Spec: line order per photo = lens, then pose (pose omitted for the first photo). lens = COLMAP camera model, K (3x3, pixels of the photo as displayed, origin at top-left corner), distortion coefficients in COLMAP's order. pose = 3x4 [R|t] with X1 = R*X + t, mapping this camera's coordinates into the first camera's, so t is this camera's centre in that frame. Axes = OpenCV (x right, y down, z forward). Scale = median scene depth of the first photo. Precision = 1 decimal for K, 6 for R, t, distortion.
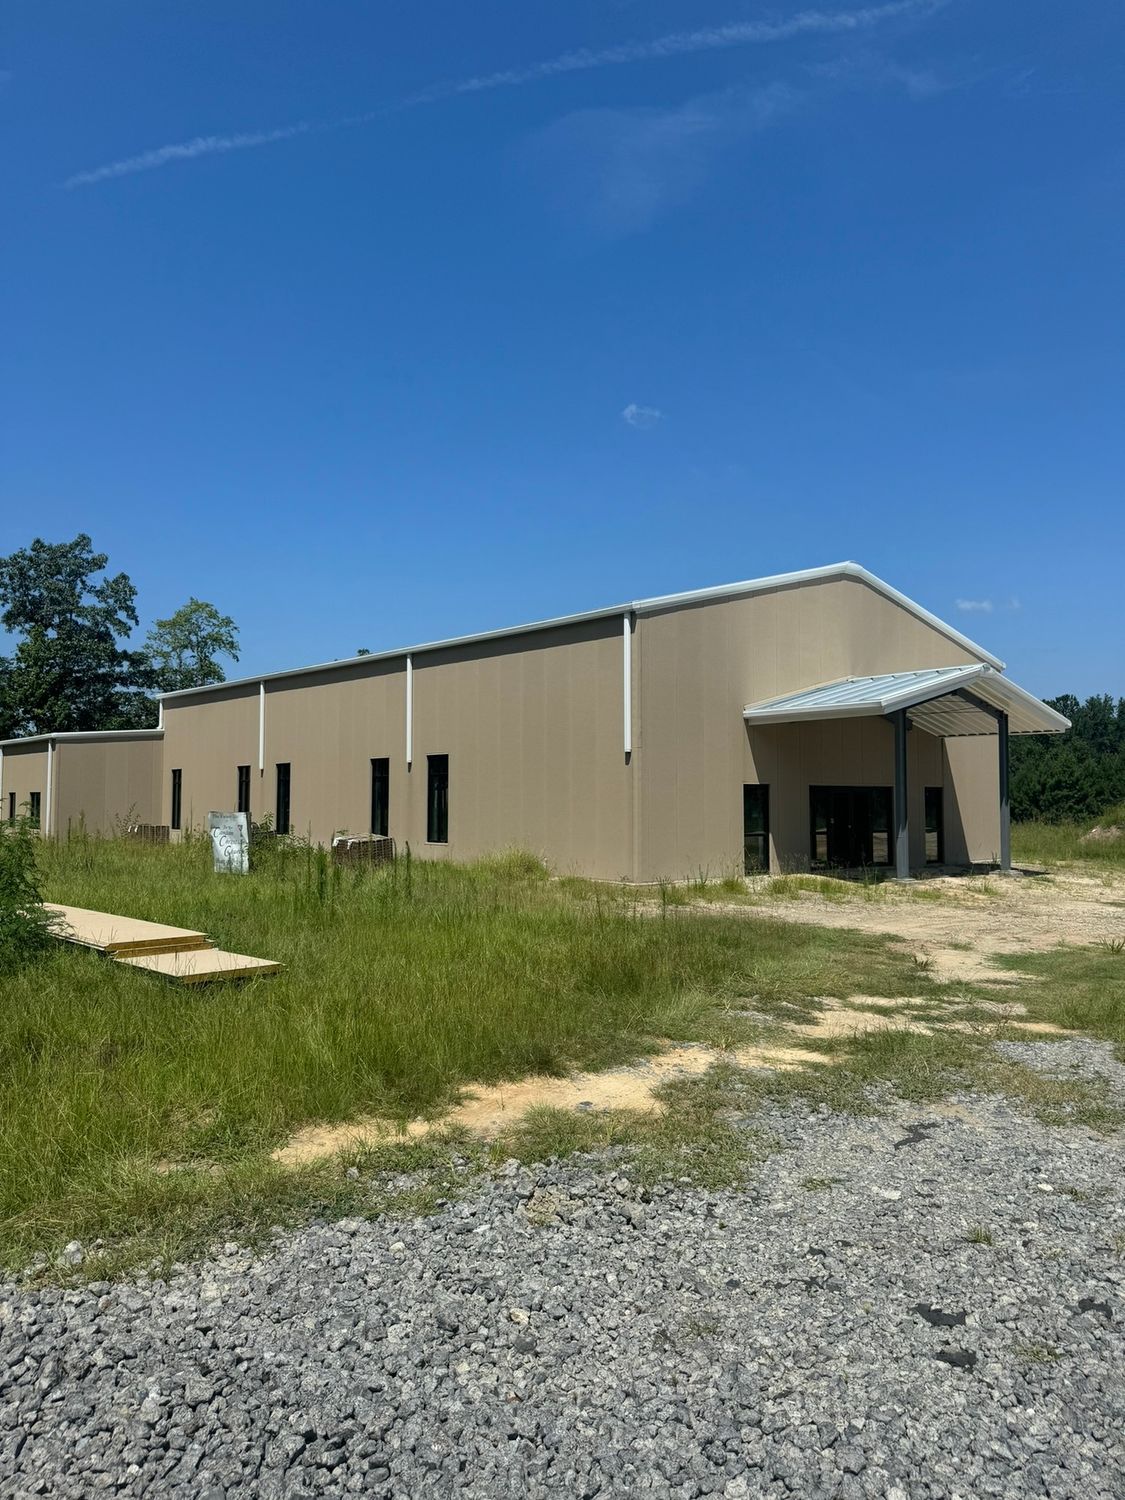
lens RADIAL K [[1042.6, 0, 562.5], [0, 1042.6, 750.0], [0, 0, 1]] dist [0.099733, -0.148869]
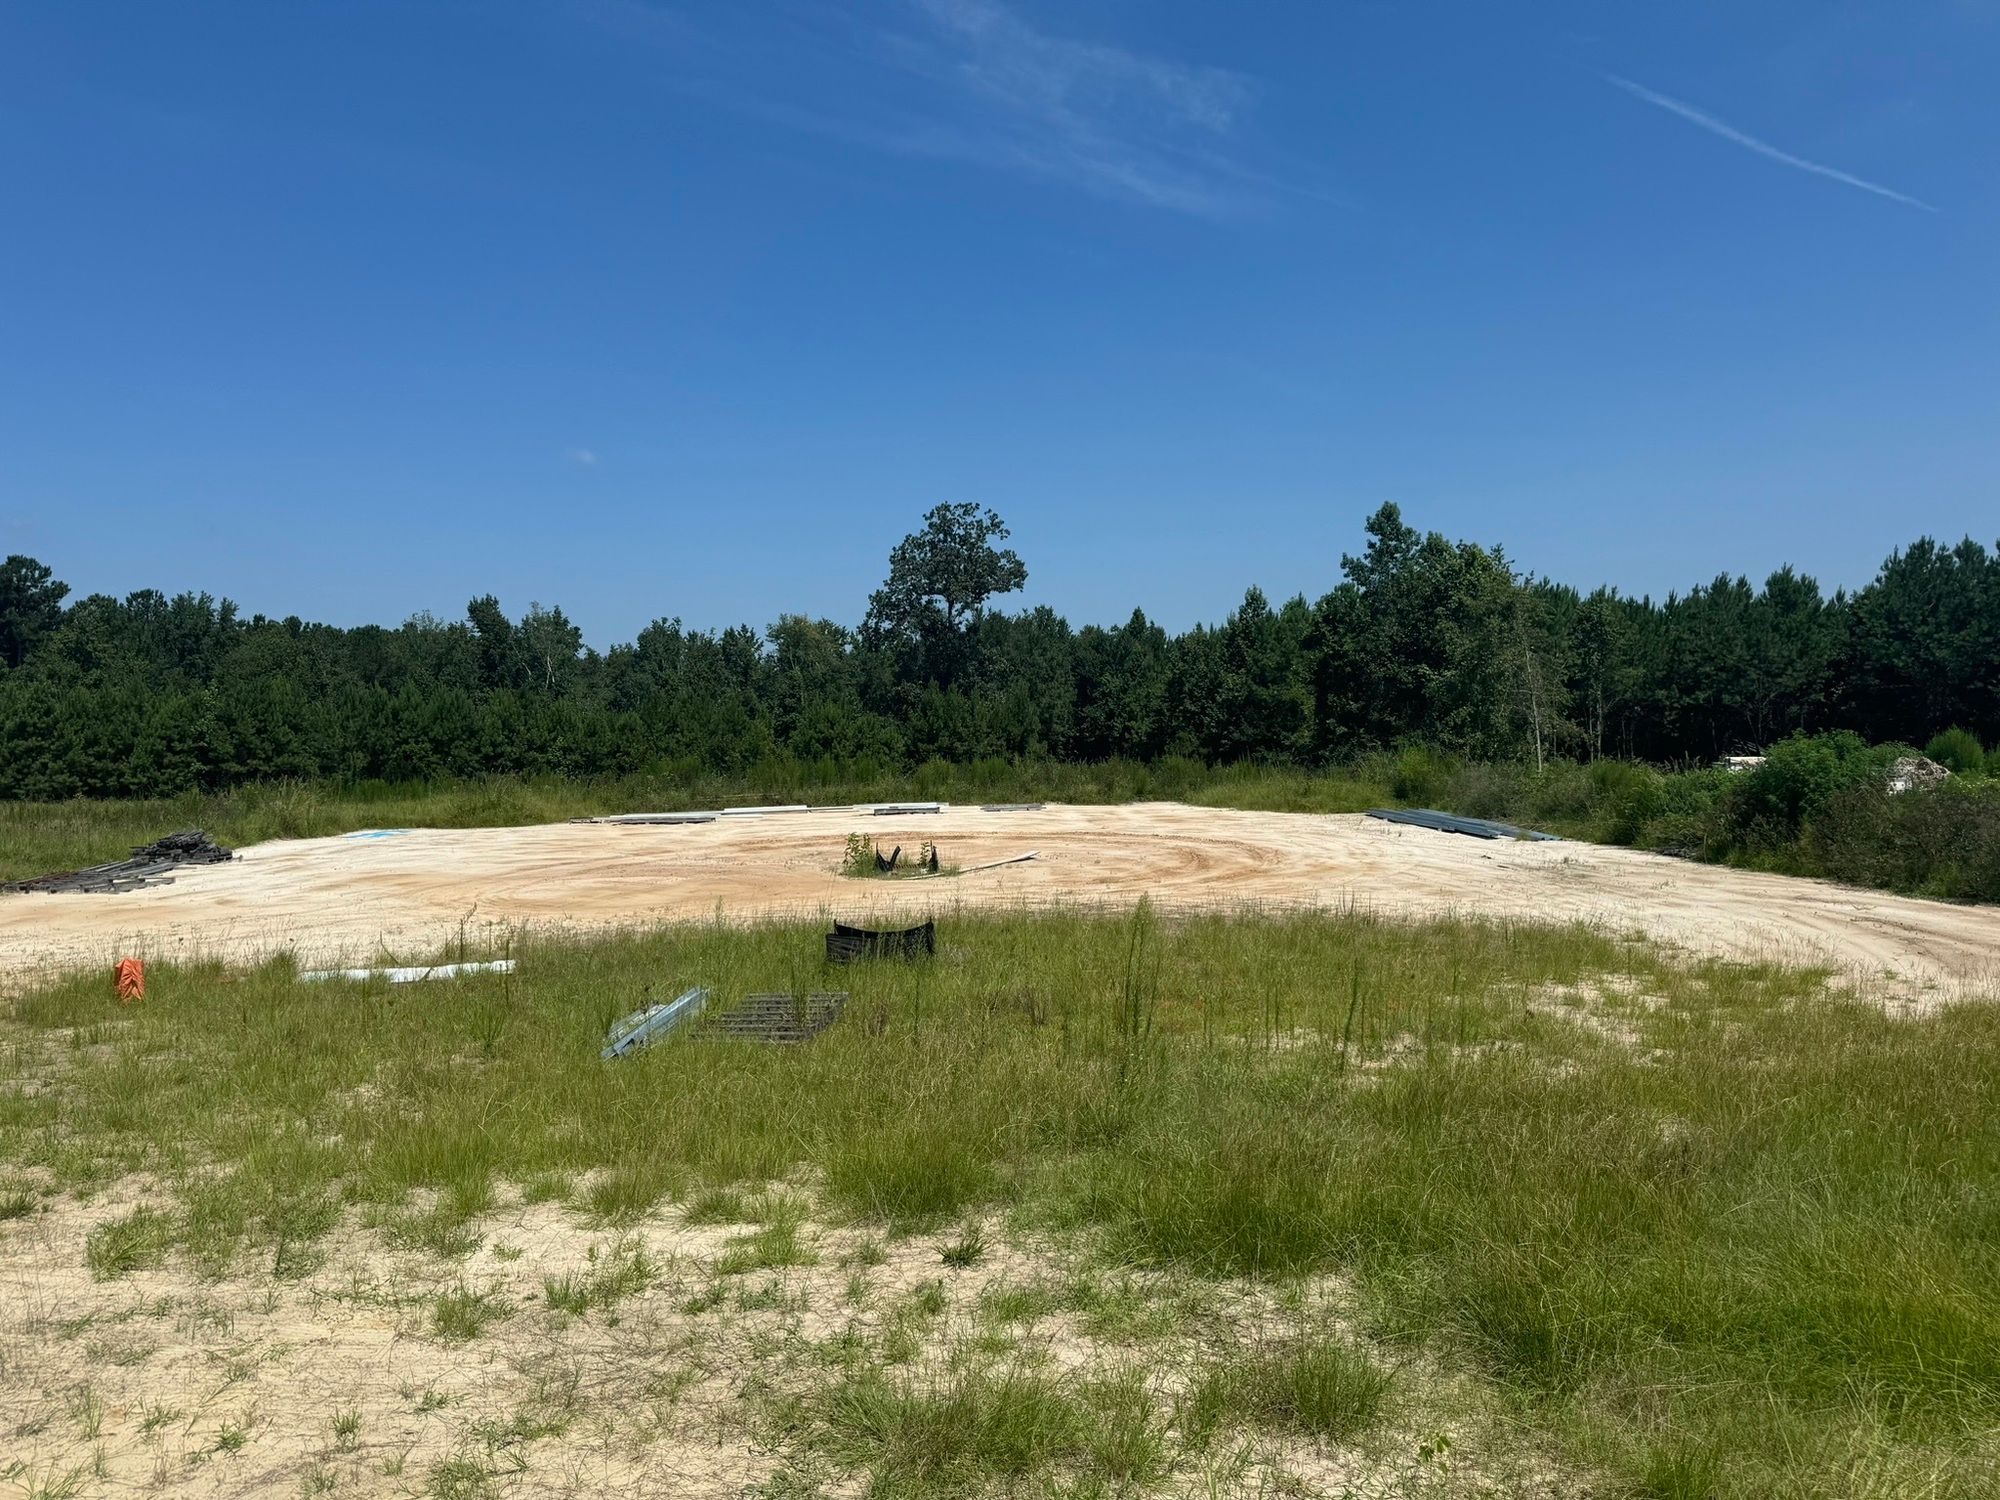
lens RADIAL K [[1337.5, 0, 1000.0], [0, 1337.5, 750.0], [0, 0, 1]] dist [0.173501, -0.131550]
pose [[0.631275, -0.026566, 0.775104, 0.709685], [-0.019010, 0.998583, 0.049708, -0.023492], [-0.775326, -0.046114, 0.629875, 0.188244]]
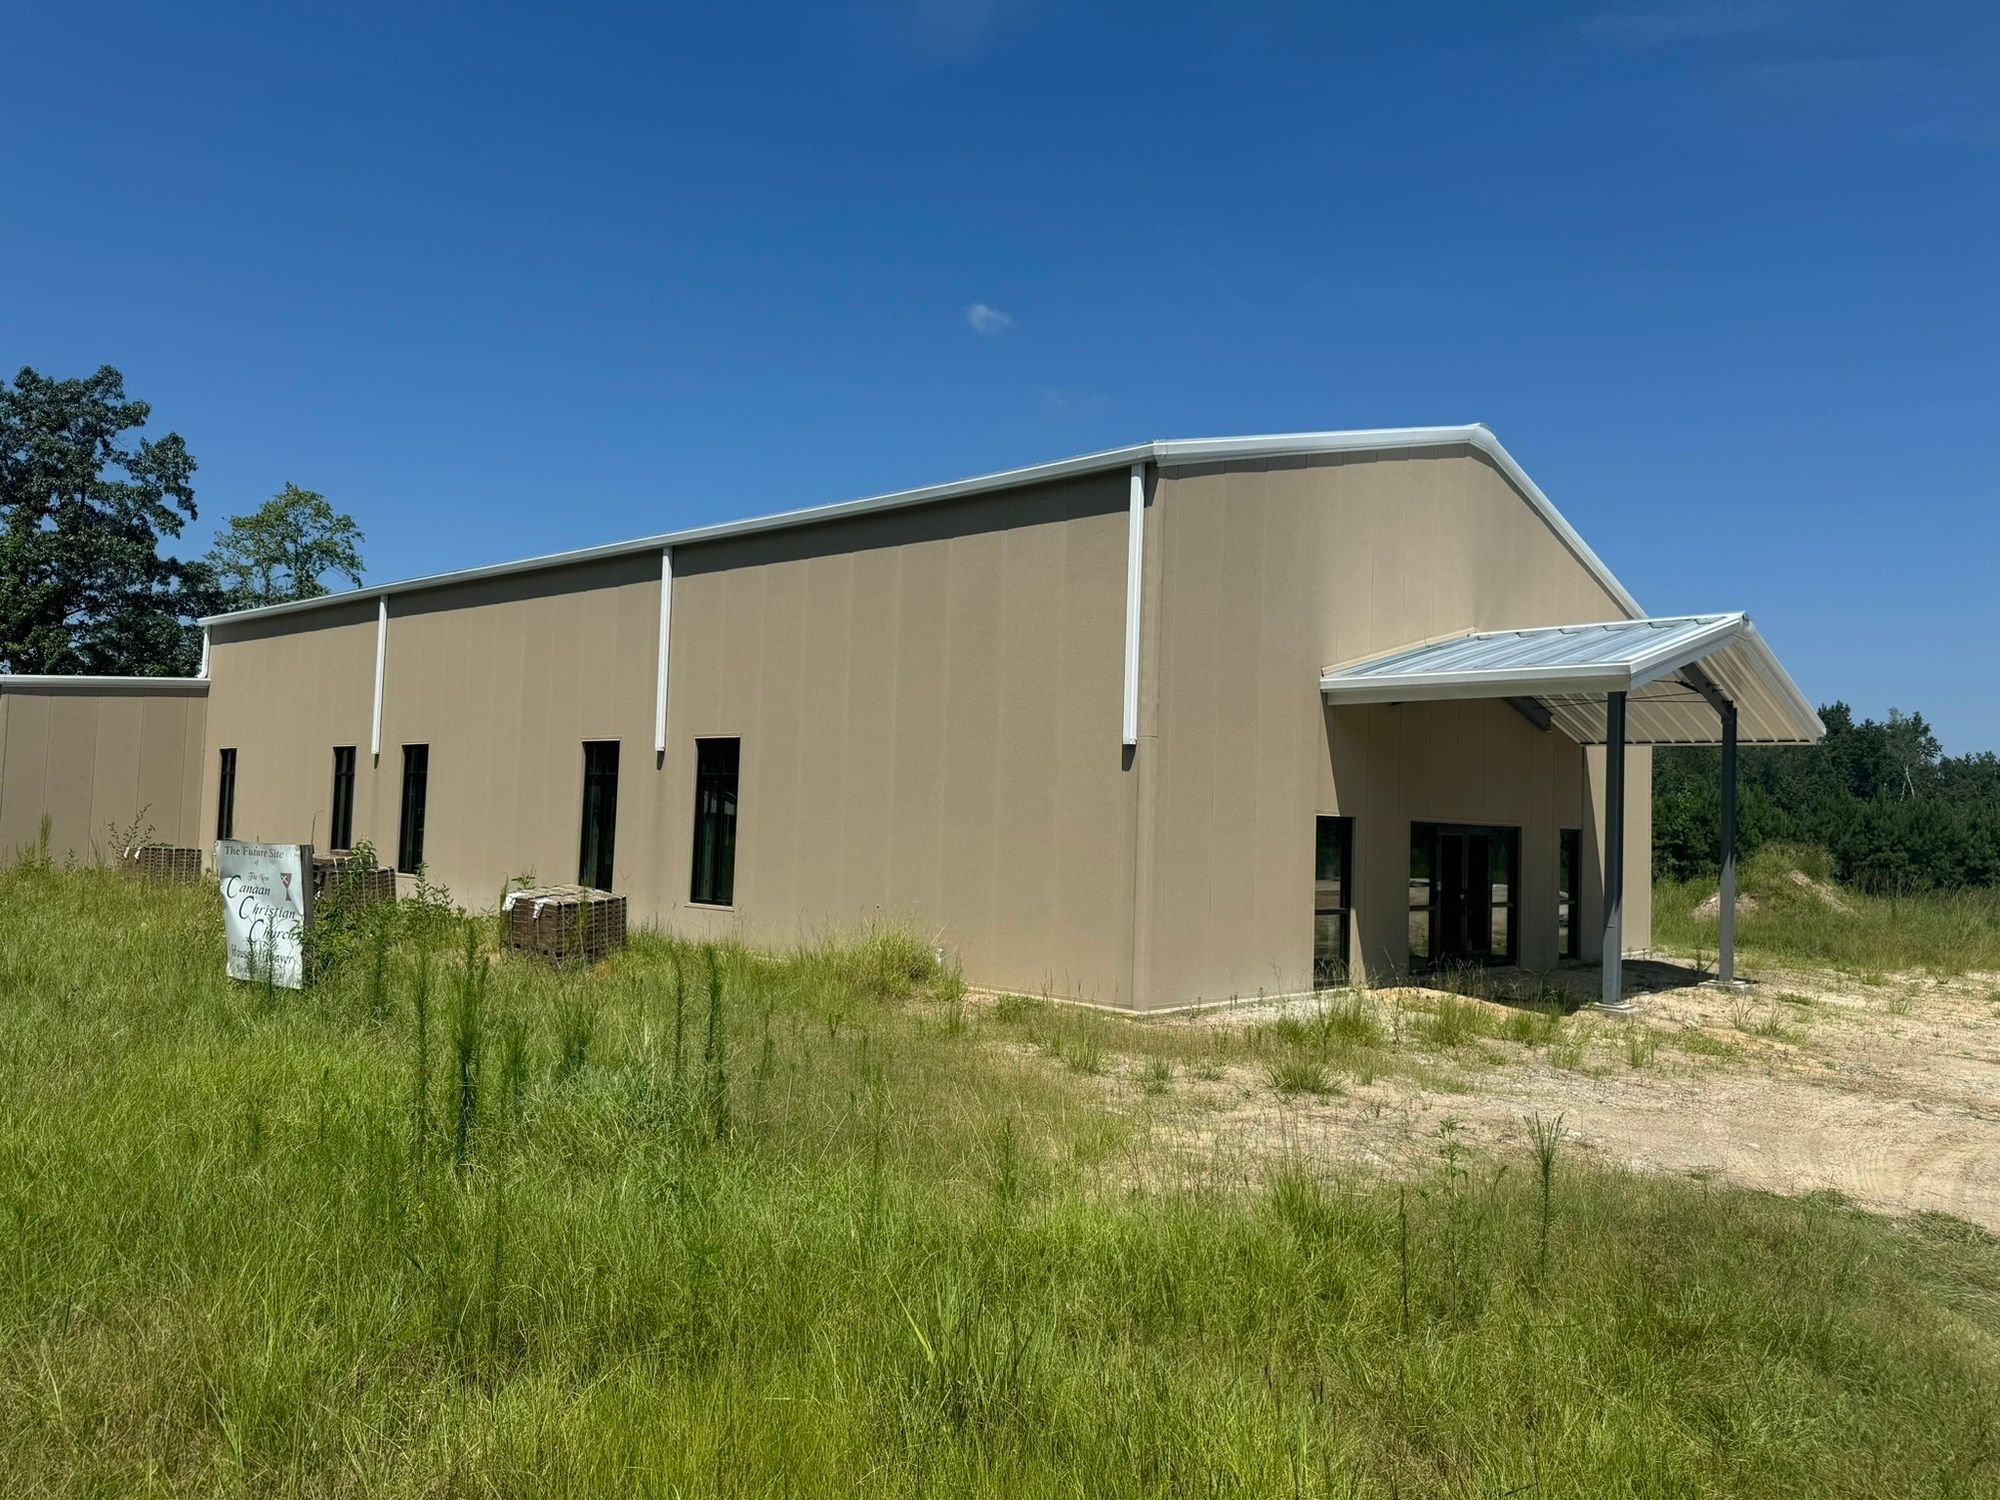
lens RADIAL K [[1378.0, 0, 992.6], [0, 1378.0, 742.6], [0, 0, 1]] dist [0.051418, -0.051082]
pose [[0.991699, 0.042241, 0.121448, -0.063145], [-0.041322, 0.999095, -0.010080, 0.007861], [-0.121764, 0.004978, 0.992547, 0.278102]]
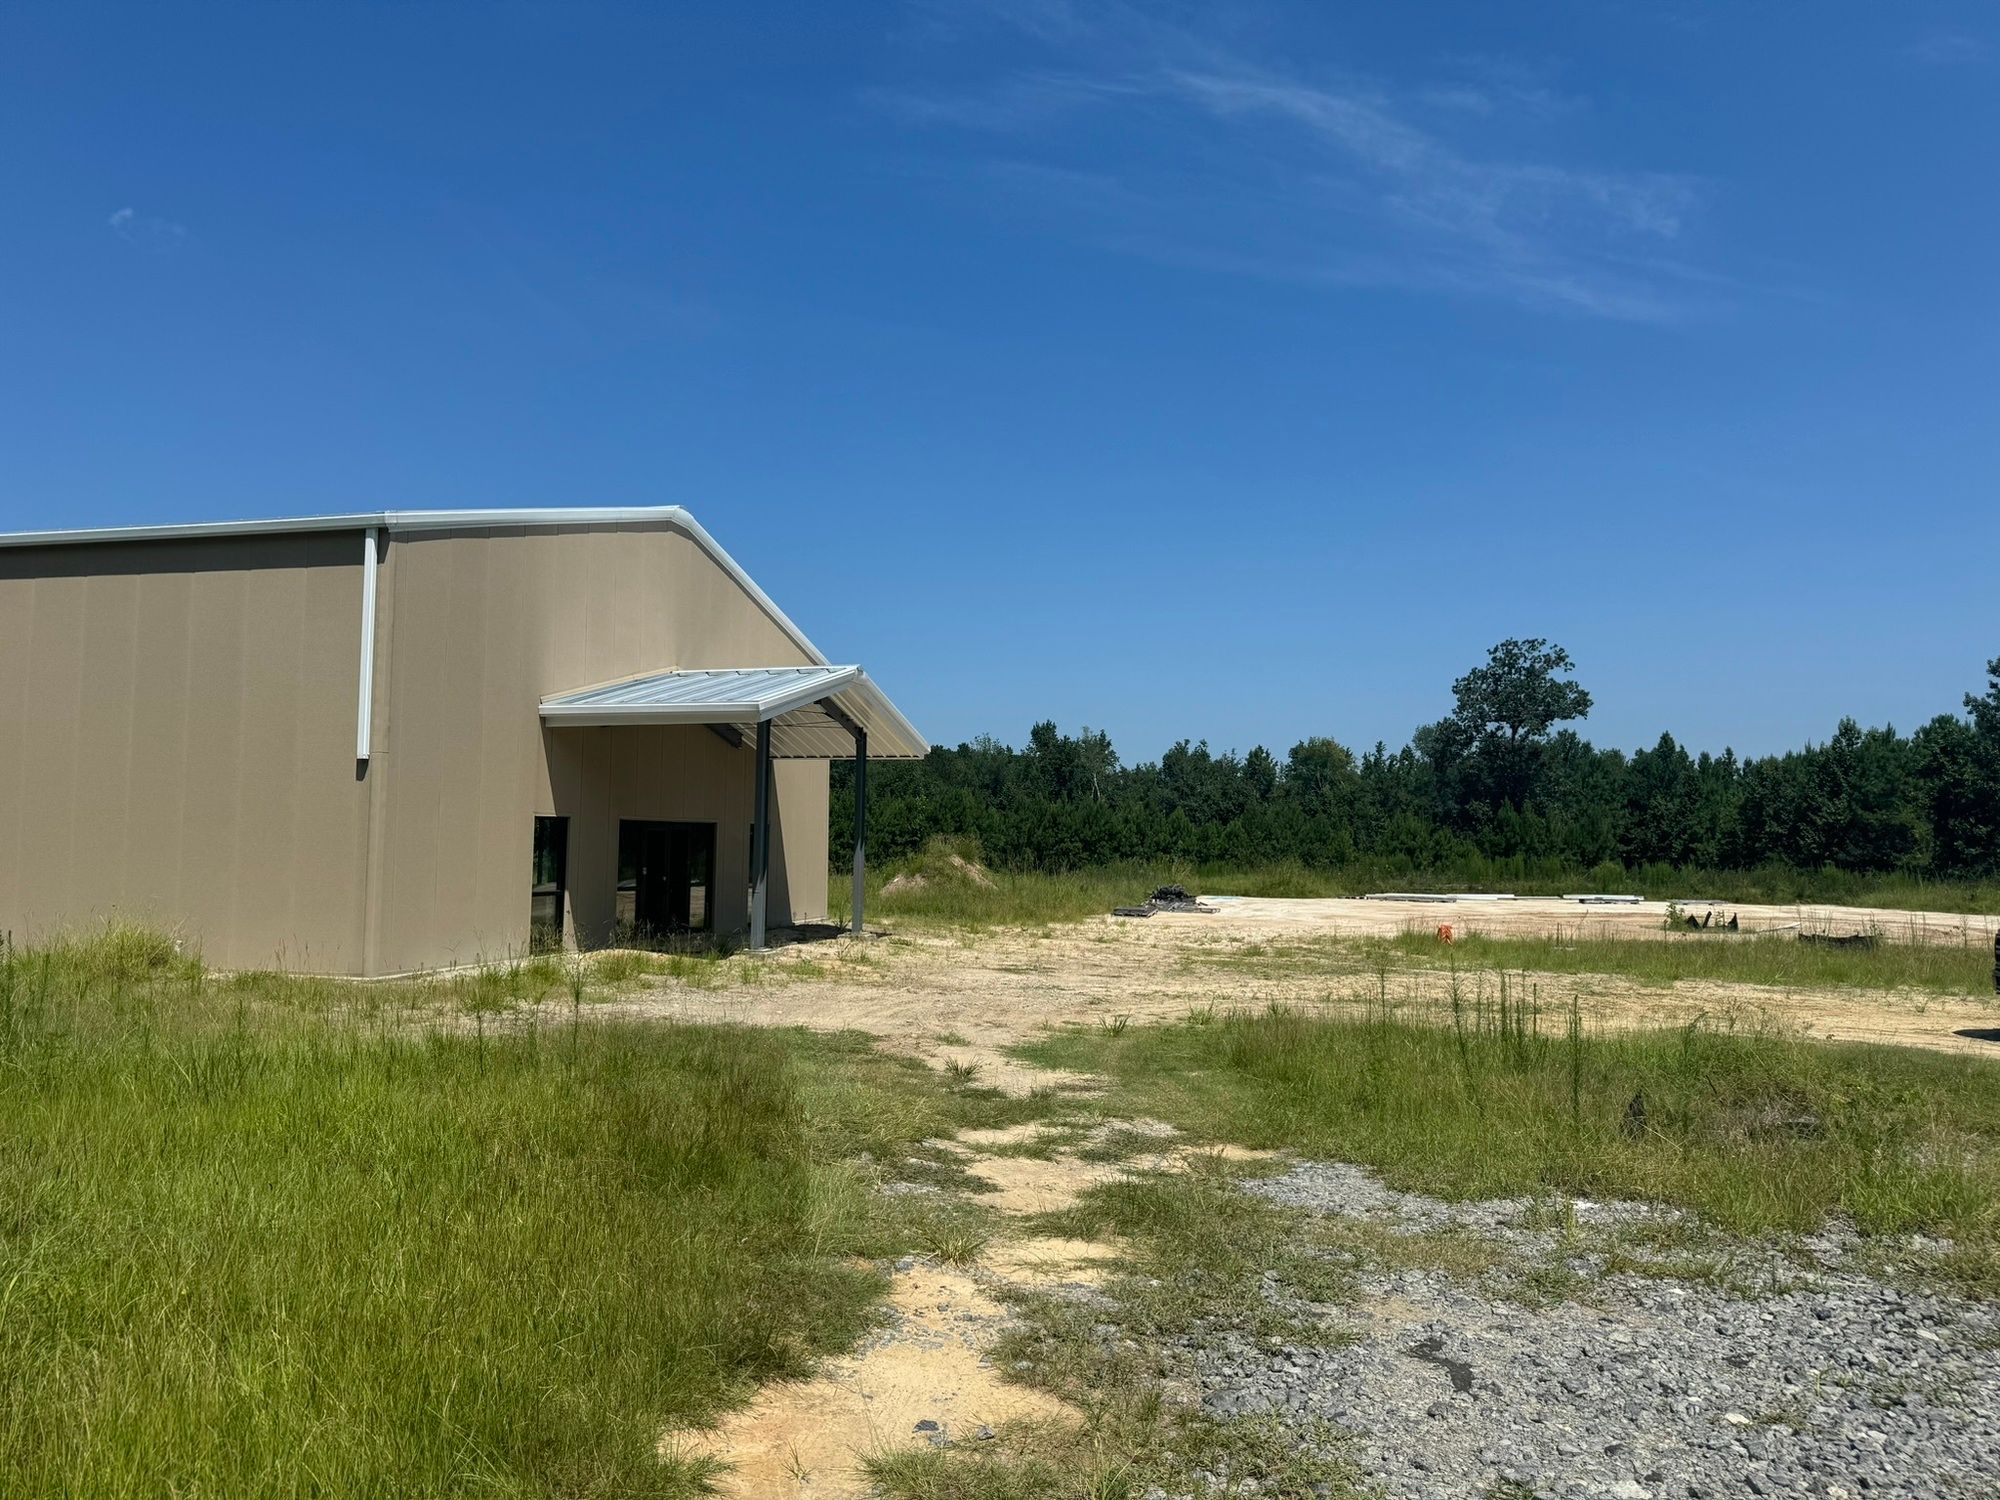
lens RADIAL K [[1390.2, 0, 1004.6], [0, 1390.2, 757.0], [0, 0, 1]] dist [0.099733, -0.148869]
pose [[0.813966, 0.046593, 0.579041, -0.083262], [-0.039133, 0.998912, -0.025369, 0.005418], [-0.579593, -0.002010, 0.814904, 0.094502]]
